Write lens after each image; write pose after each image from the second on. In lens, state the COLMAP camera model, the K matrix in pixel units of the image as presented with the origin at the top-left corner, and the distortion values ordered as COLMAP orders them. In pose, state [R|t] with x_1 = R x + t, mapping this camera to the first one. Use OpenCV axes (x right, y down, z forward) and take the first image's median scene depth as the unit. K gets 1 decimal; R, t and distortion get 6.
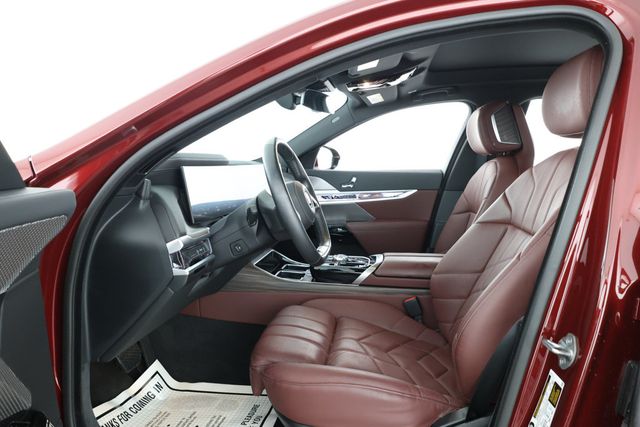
lens RADIAL K [[444.4, 0, 320.0], [0, 444.4, 213.5], [0, 0, 1]] dist [0.003960, 0.000630]
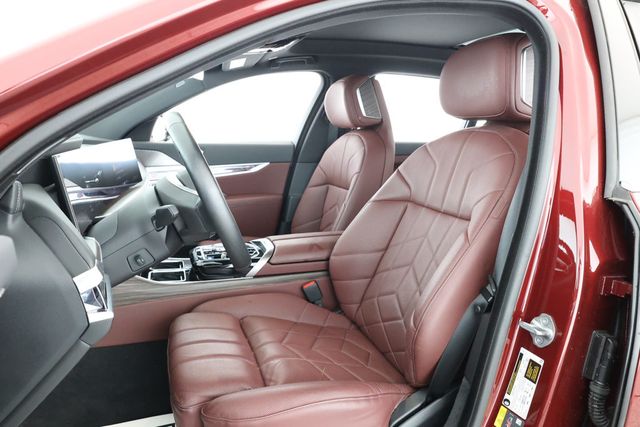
lens RADIAL K [[444.4, 0, 320.0], [0, 444.4, 213.5], [0, 0, 1]] dist [0.003960, 0.000630]
pose [[0.891440, -0.080291, 0.445970, -0.219383], [0.042968, 0.994720, 0.093199, -0.054004], [-0.451098, -0.063919, 0.890183, 0.177309]]
